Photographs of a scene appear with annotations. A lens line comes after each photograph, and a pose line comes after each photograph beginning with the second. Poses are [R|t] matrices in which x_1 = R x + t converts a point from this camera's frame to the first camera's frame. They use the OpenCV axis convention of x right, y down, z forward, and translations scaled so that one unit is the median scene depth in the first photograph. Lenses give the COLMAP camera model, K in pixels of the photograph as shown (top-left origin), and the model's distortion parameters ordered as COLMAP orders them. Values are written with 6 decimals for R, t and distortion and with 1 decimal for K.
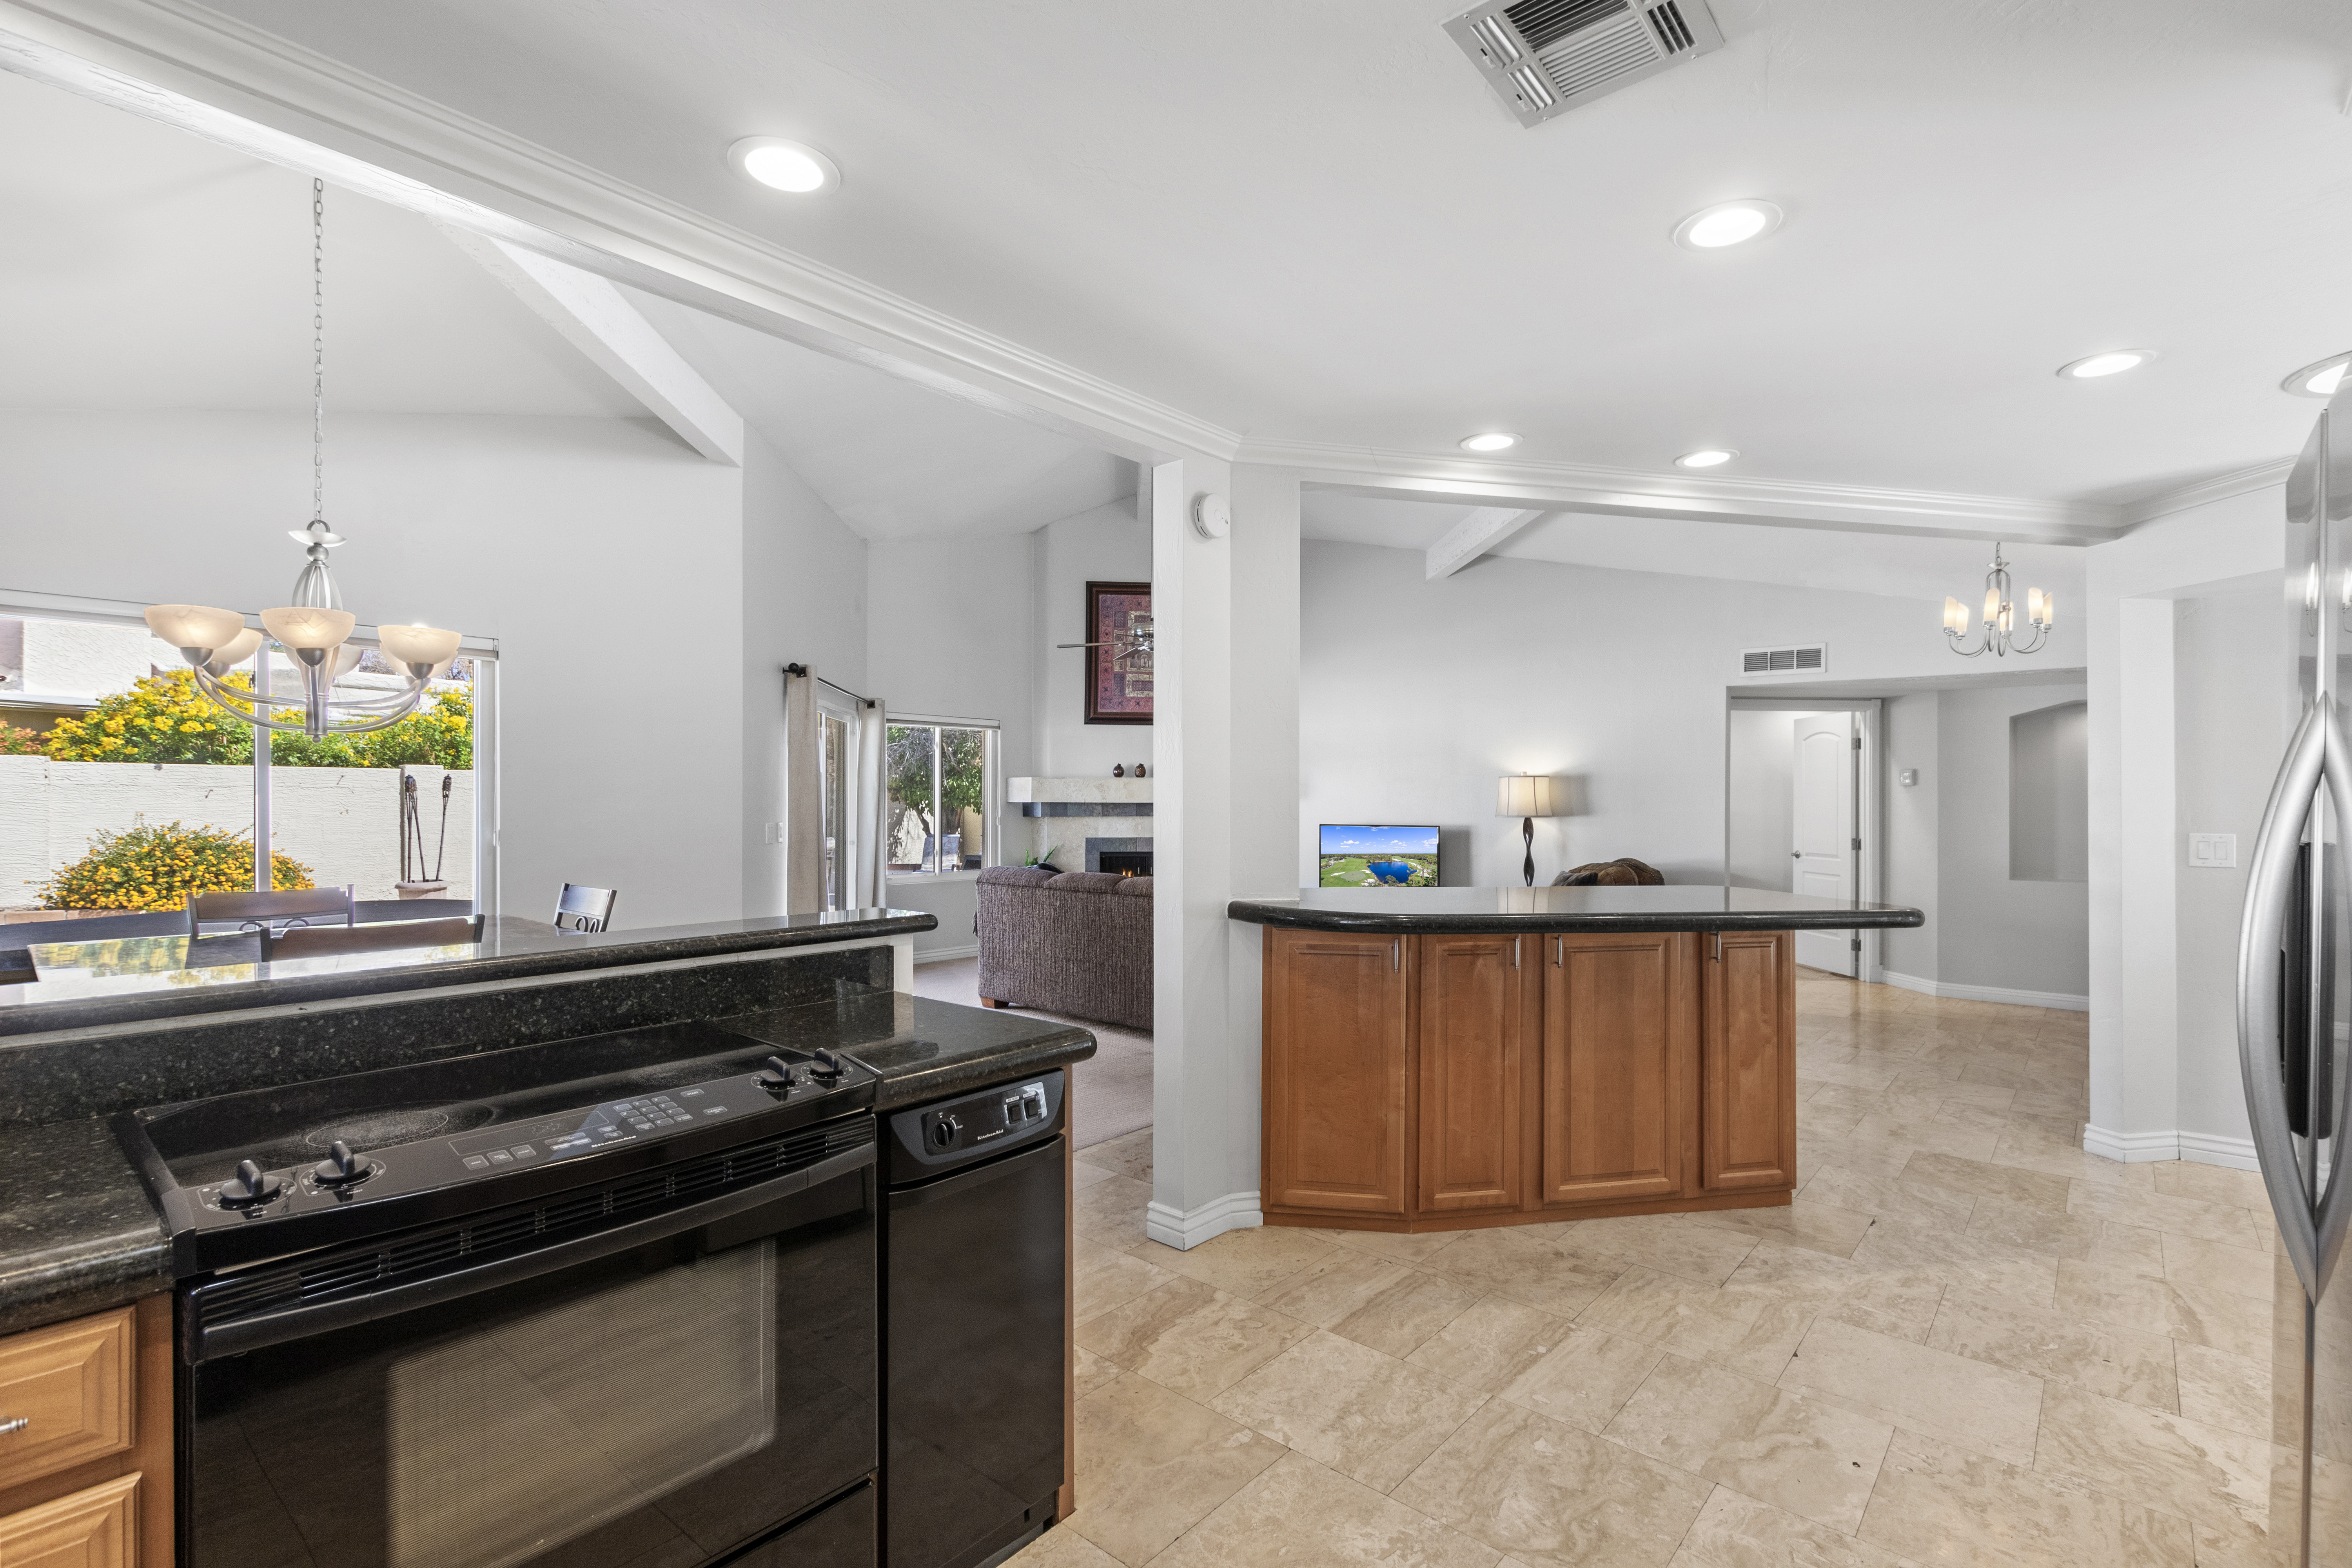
lens RADIAL K [[1075.7, 0, 1177.3], [0, 1075.7, 795.8], [0, 0, 1]] dist [-0.000539, -0.000038]
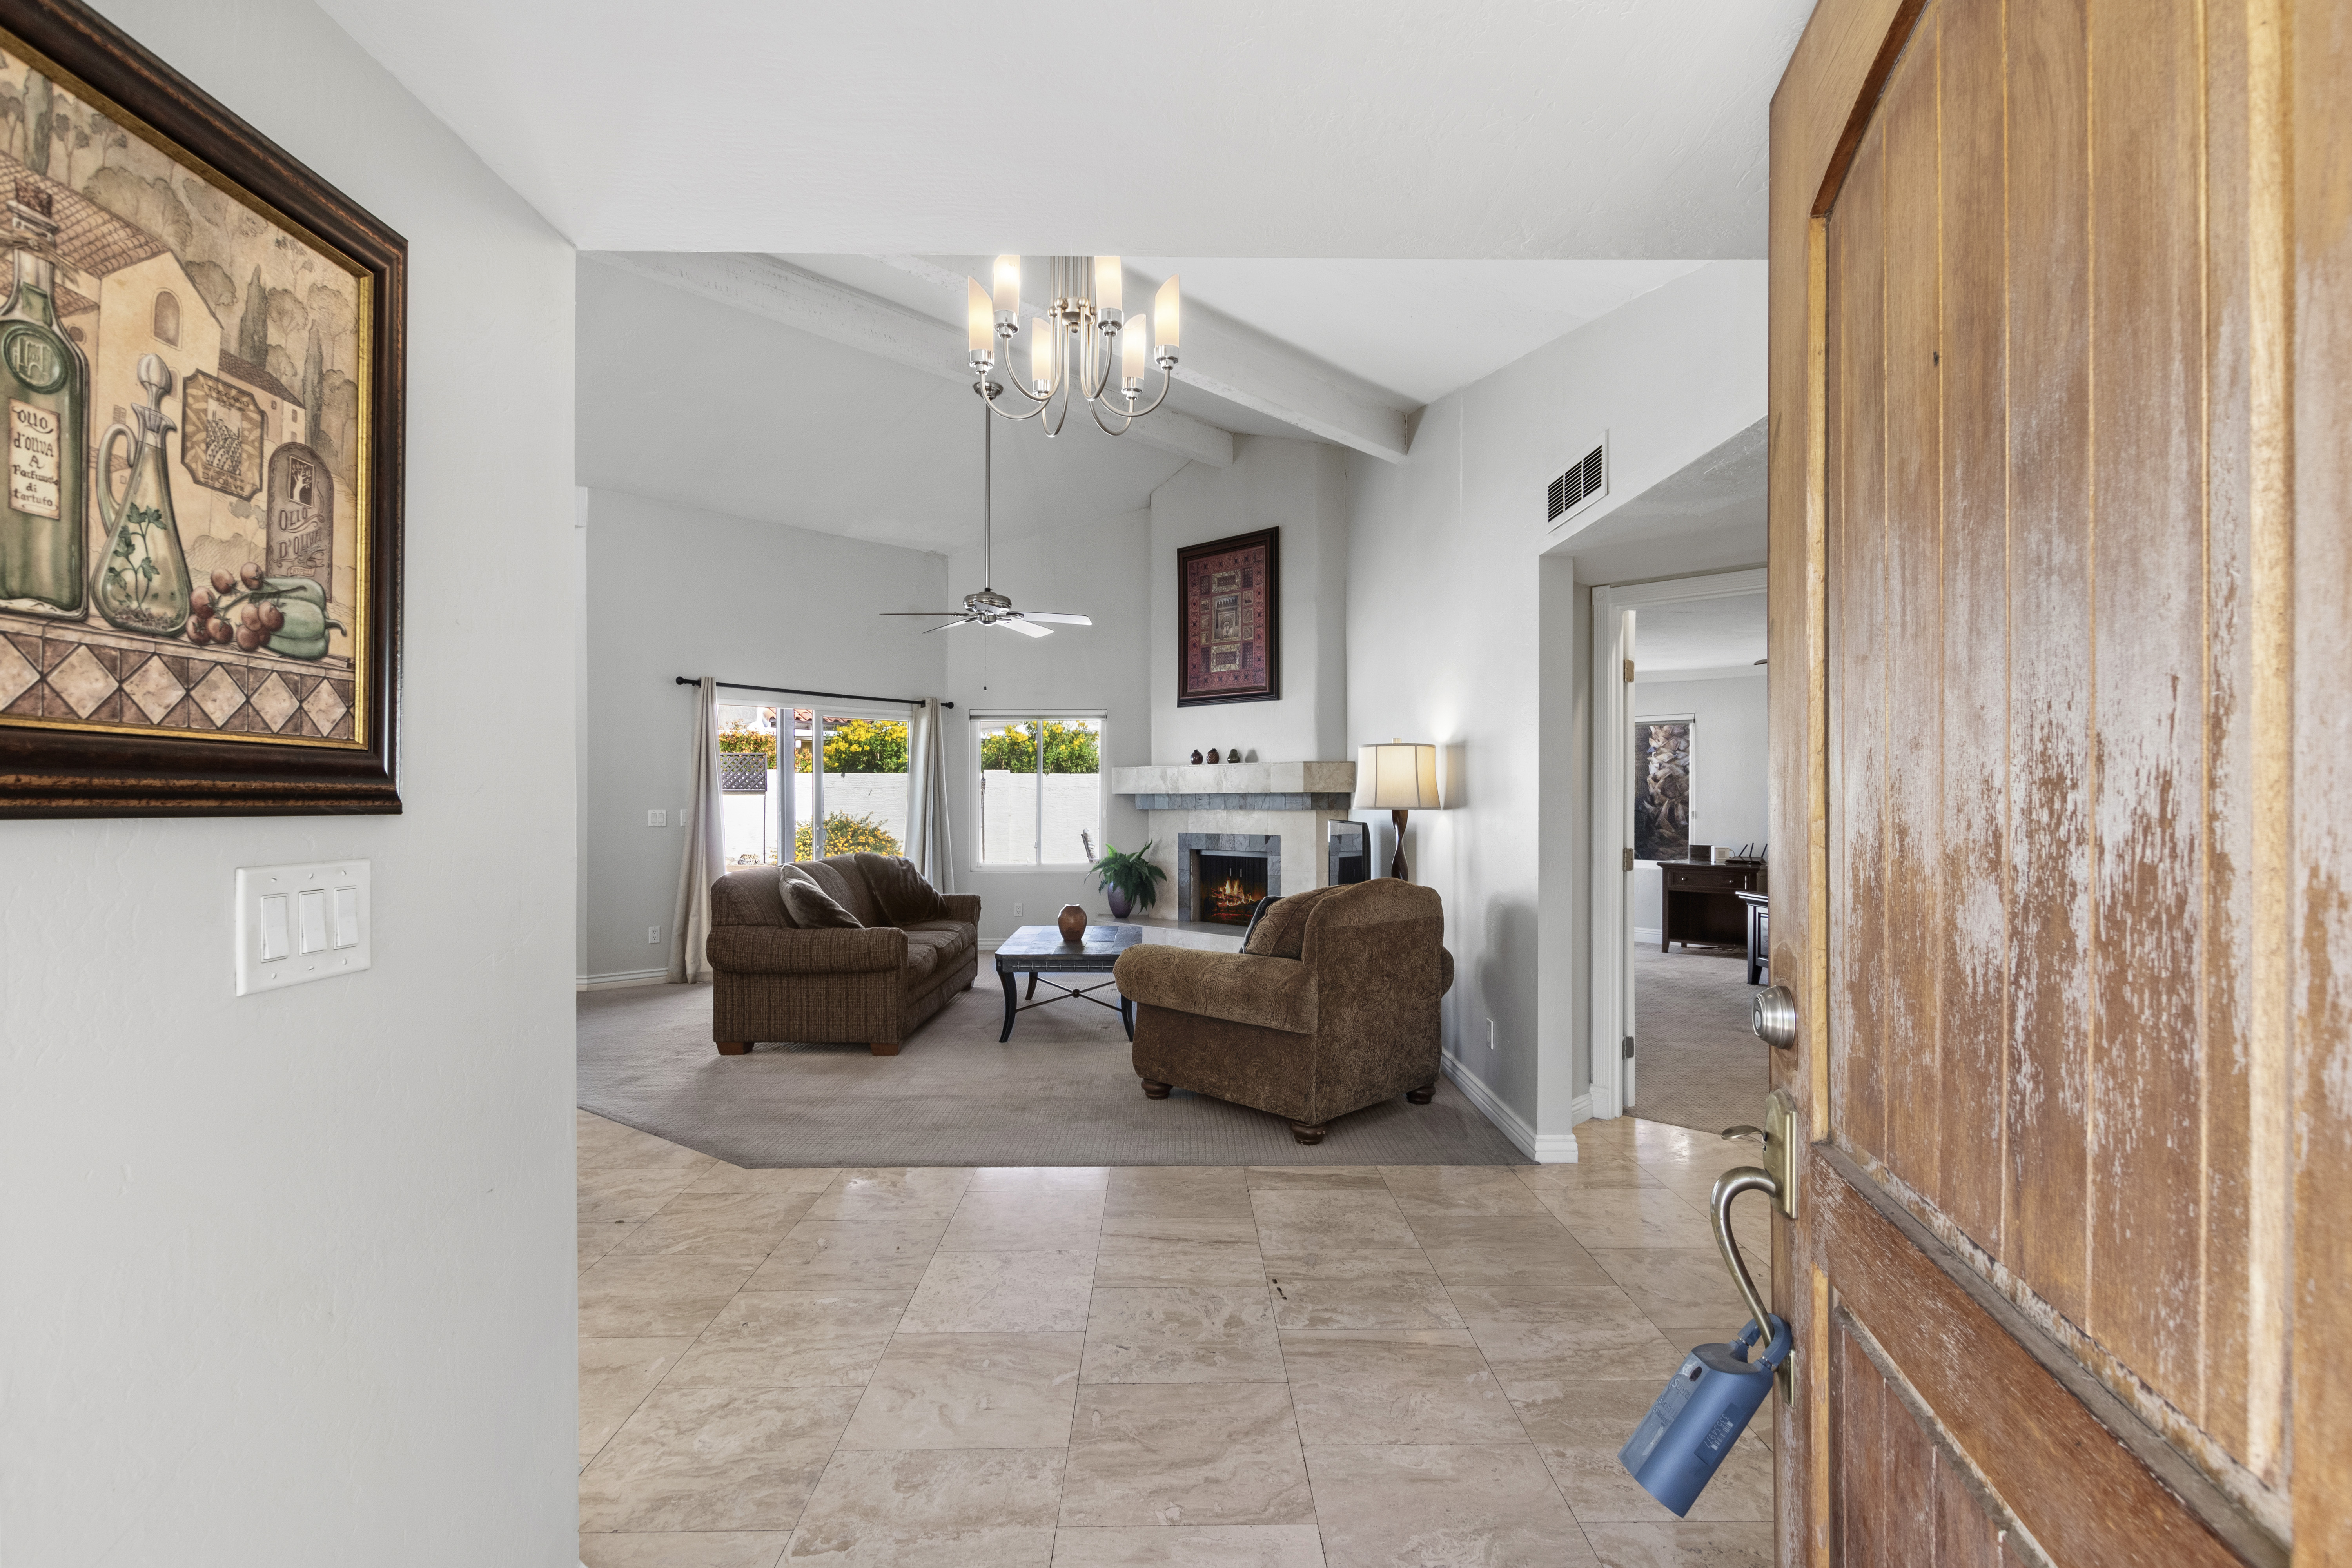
lens RADIAL K [[1075.7, 0, 1177.3], [0, 1075.7, 795.8], [0, 0, 1]] dist [-0.000539, -0.000038]
pose [[0.668989, -0.005705, -0.743250, 0.587495], [0.003913, 0.999984, -0.004154, 0.011774], [0.743262, -0.000129, 0.669000, 0.396949]]
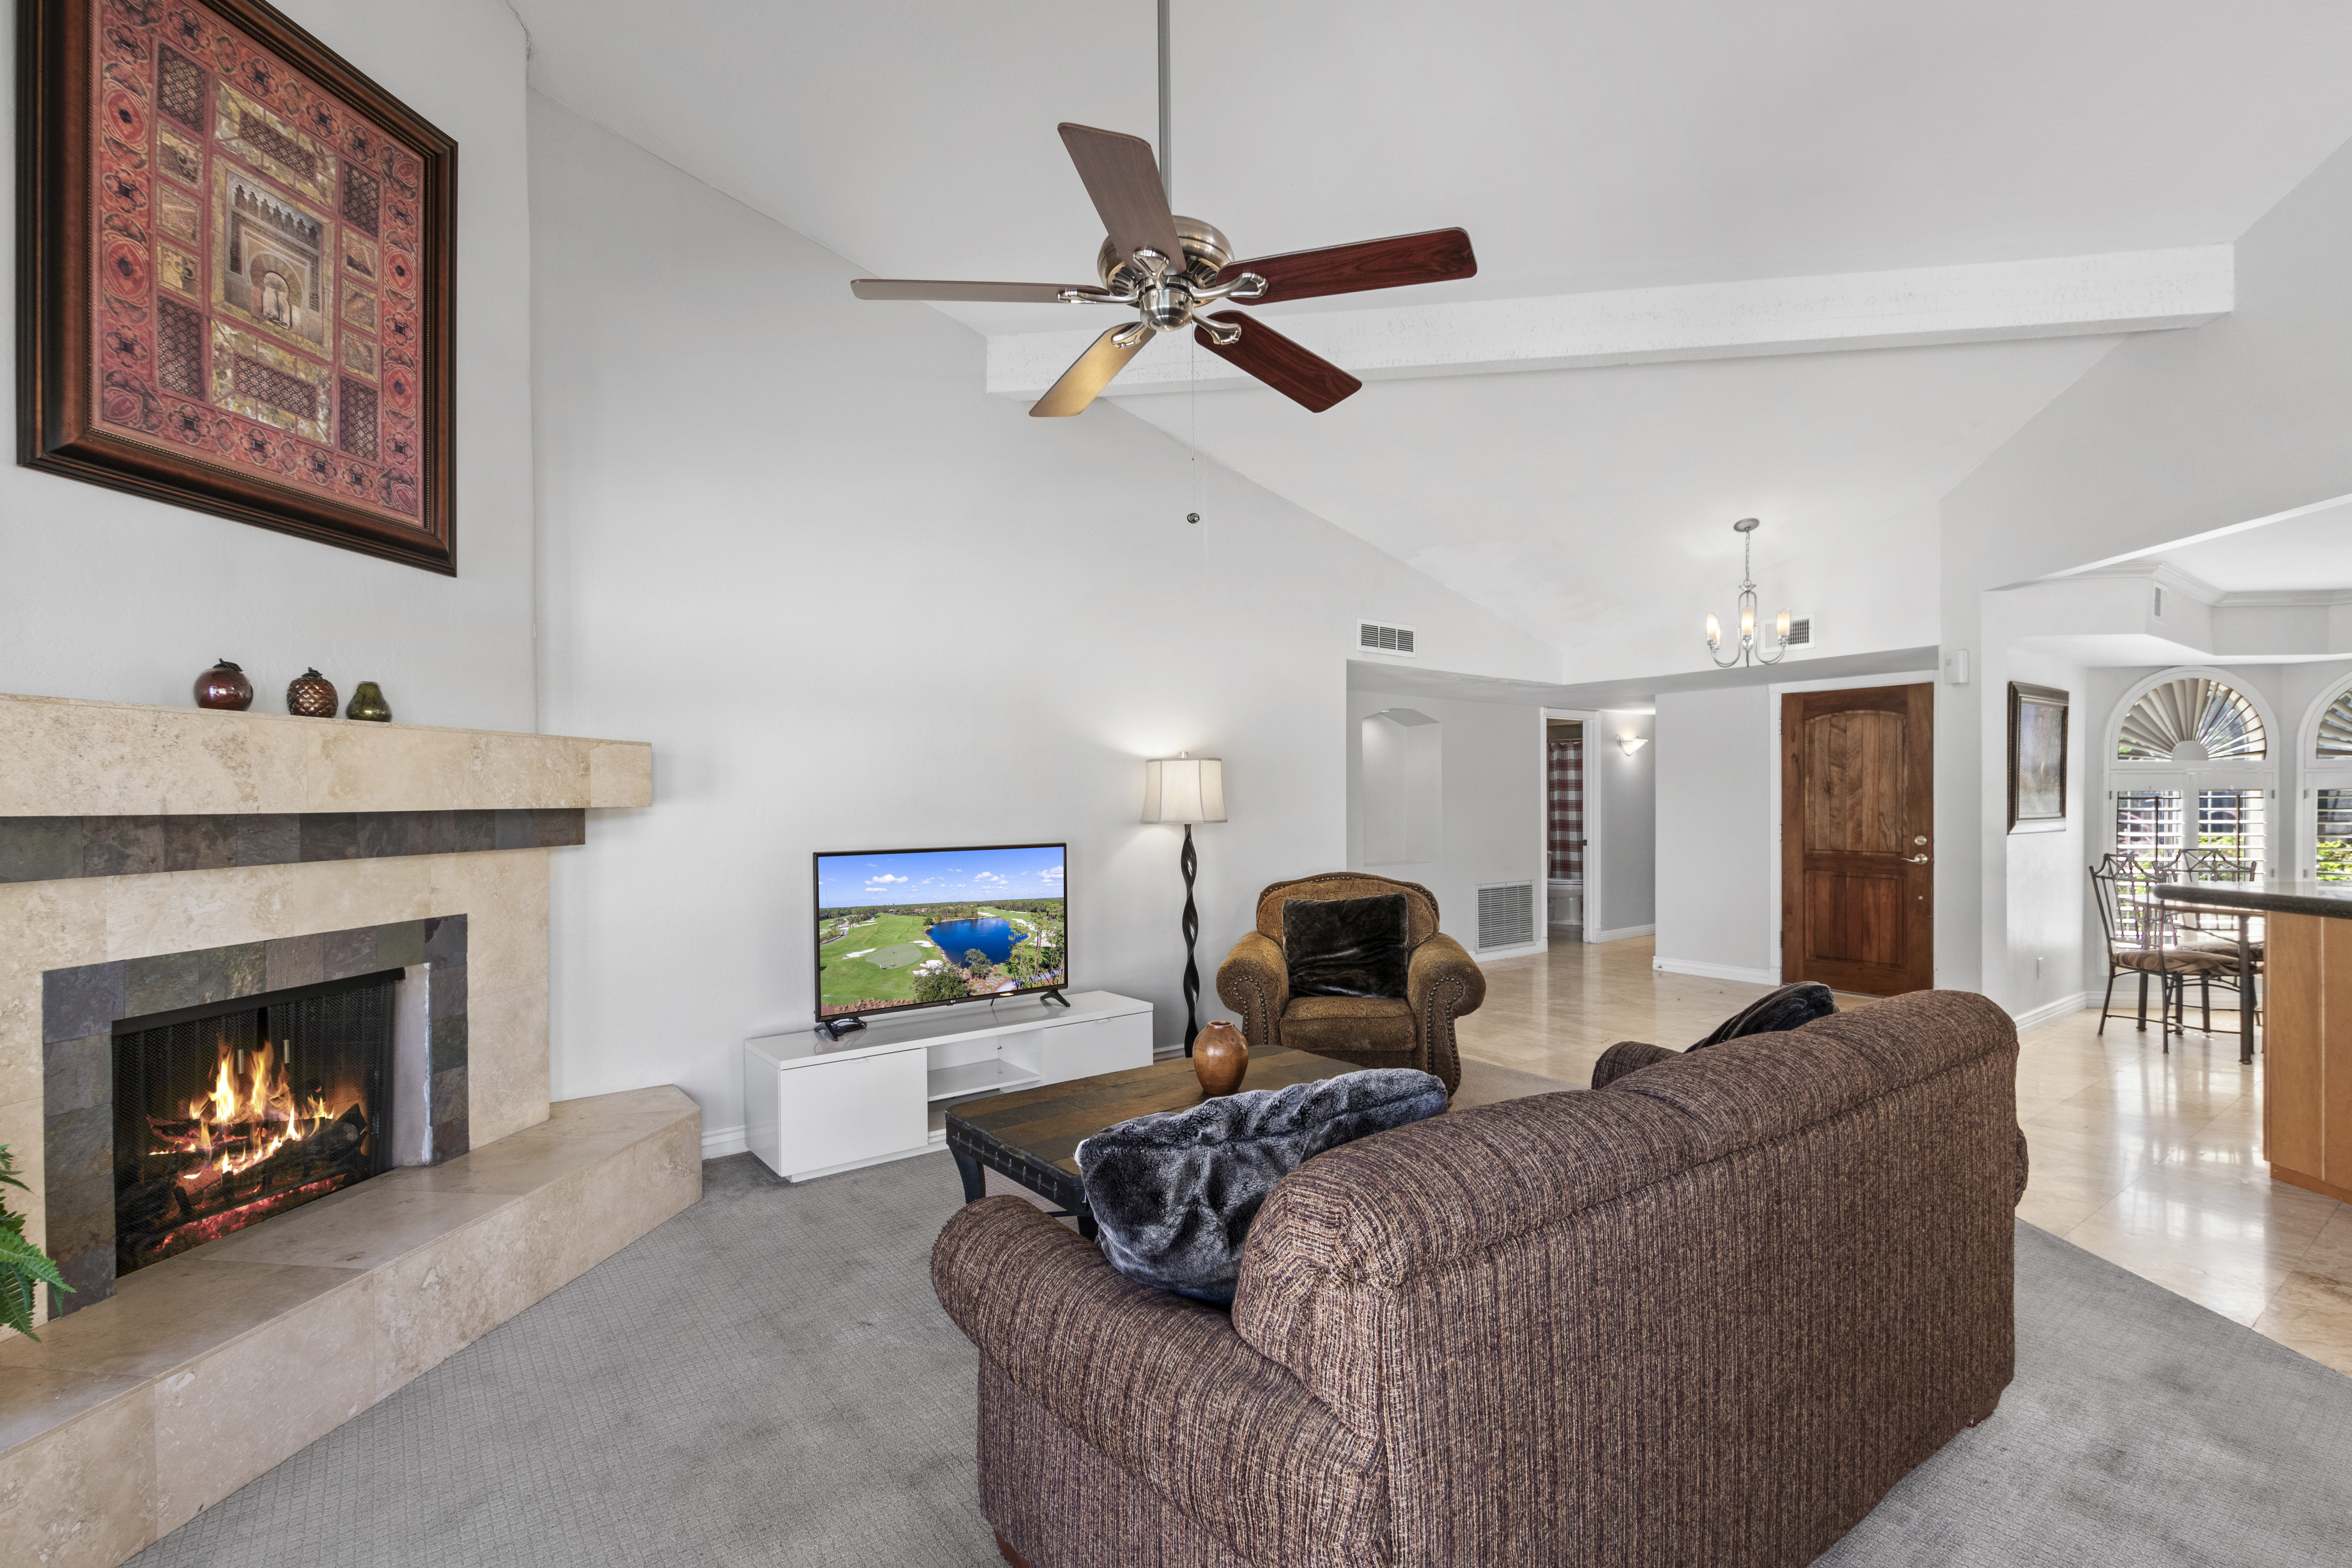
lens RADIAL K [[1075.7, 0, 1177.3], [0, 1075.7, 795.8], [0, 0, 1]] dist [-0.000539, -0.000038]
pose [[0.223634, -0.001742, 0.974672, -0.250329], [-0.002511, 0.999994, 0.002364, 0.001282], [-0.974670, -0.002976, 0.223629, 0.718395]]
